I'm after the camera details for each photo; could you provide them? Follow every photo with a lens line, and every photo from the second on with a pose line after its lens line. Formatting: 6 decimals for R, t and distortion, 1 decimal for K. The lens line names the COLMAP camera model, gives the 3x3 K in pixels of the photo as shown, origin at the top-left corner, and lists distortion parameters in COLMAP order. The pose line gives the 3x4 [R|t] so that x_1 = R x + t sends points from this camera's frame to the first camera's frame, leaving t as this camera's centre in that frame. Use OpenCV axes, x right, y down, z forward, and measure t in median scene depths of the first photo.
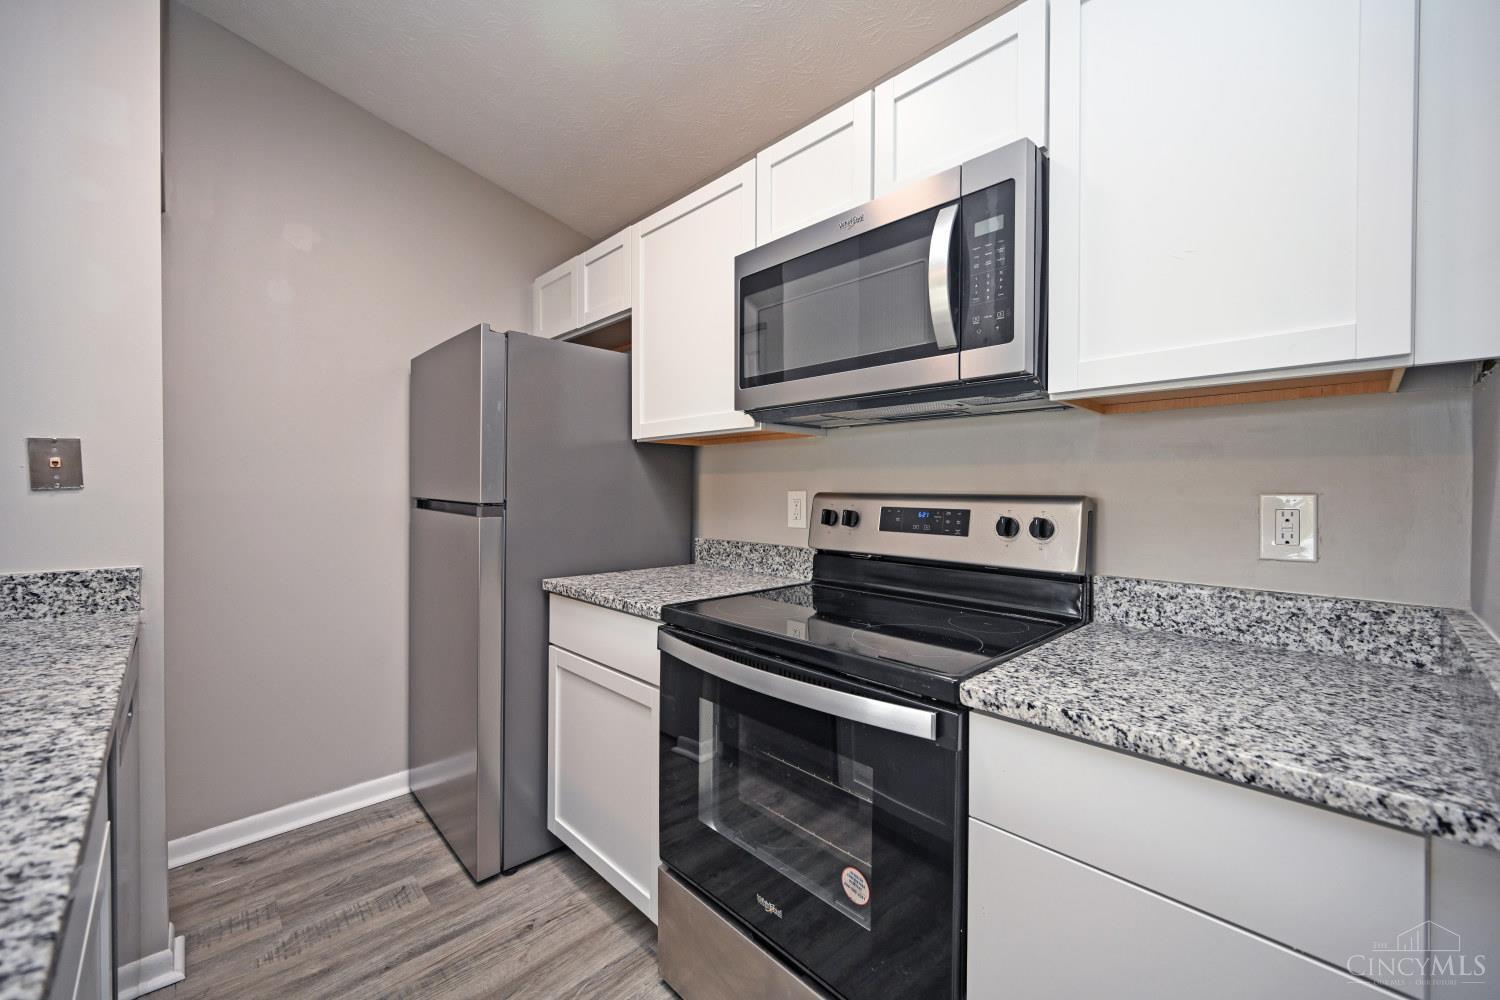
lens RADIAL K [[591.8, 0, 749.8], [0, 591.8, 498.3], [0, 0, 1]] dist [0.001233, 0.000075]
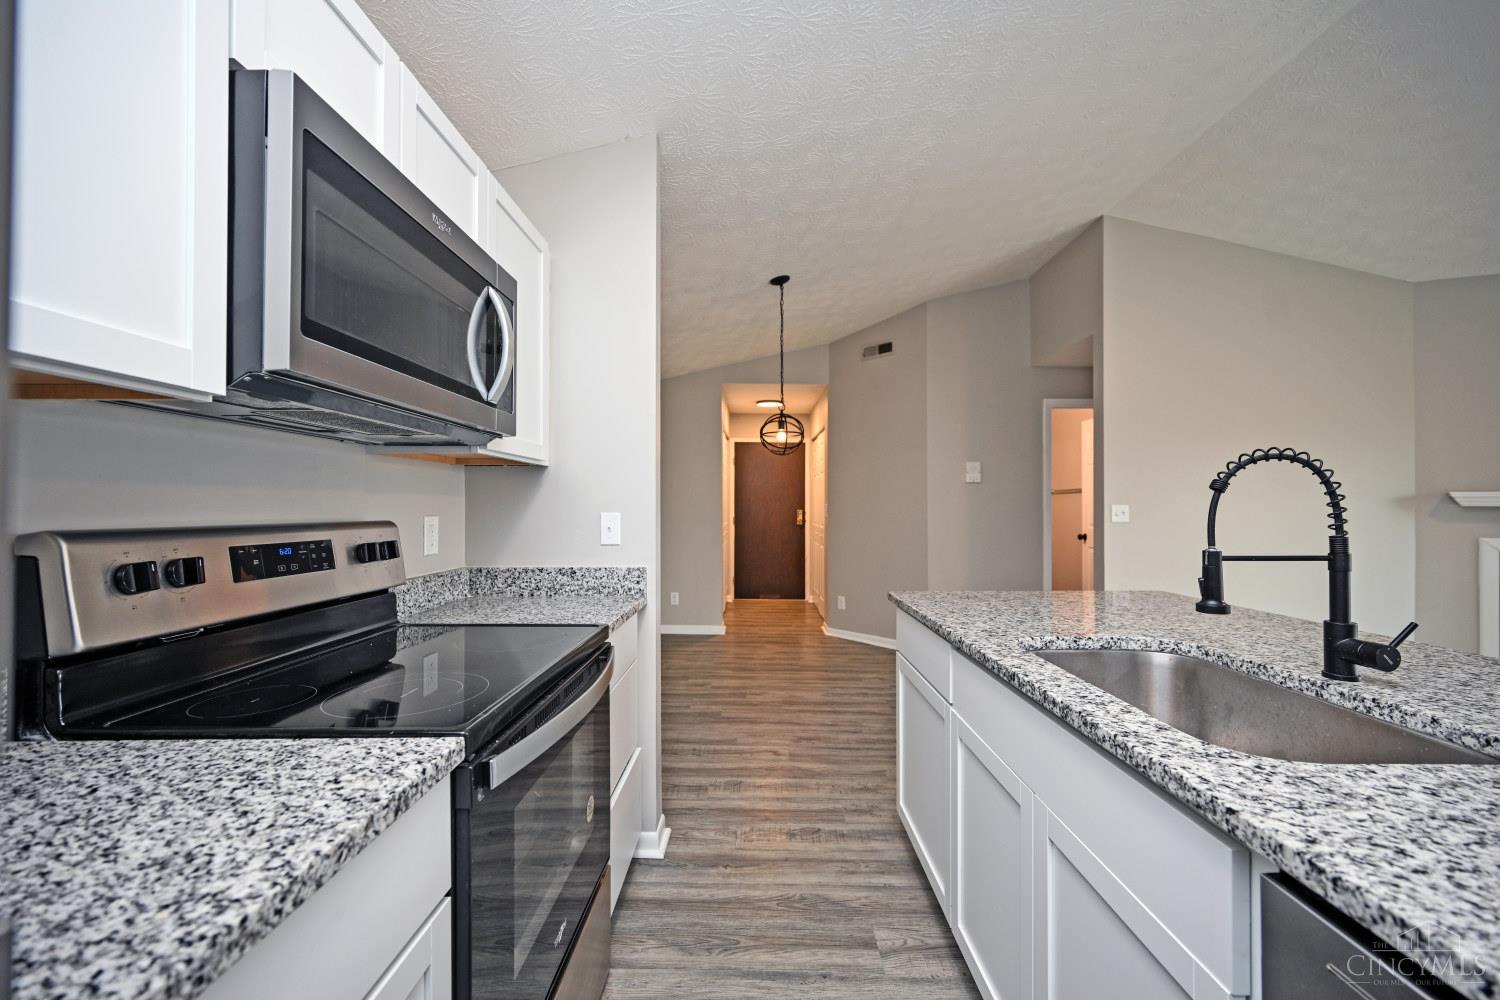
lens RADIAL K [[591.8, 0, 750.4], [0, 591.8, 502.9], [0, 0, 1]] dist [0.001233, 0.000075]
pose [[-0.706300, 0.001480, 0.707911, -0.716740], [0.009724, 0.999924, 0.007611, -0.037168], [-0.707846, 0.012259, -0.706261, 1.156335]]
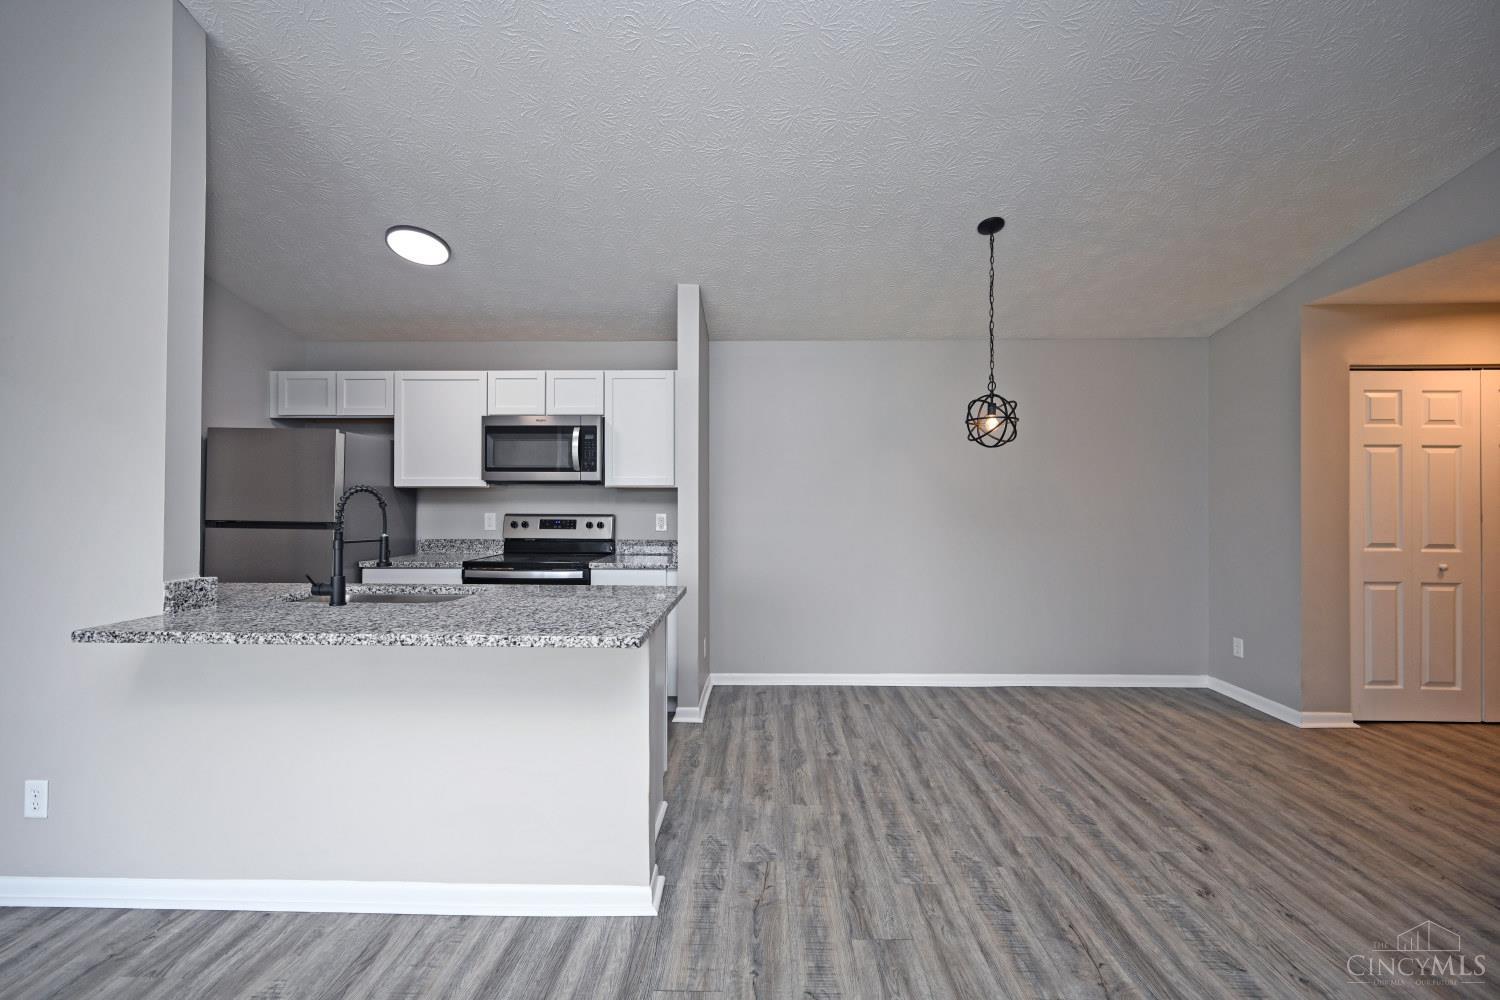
lens RADIAL K [[591.8, 0, 745.9], [0, 591.8, 498.1], [0, 0, 1]] dist [0.001233, 0.000075]
pose [[0.717430, 0.002046, 0.696627, -0.990616], [0.013145, 0.999778, -0.016473, -0.026304], [-0.696506, 0.020975, 0.717244, -1.554312]]
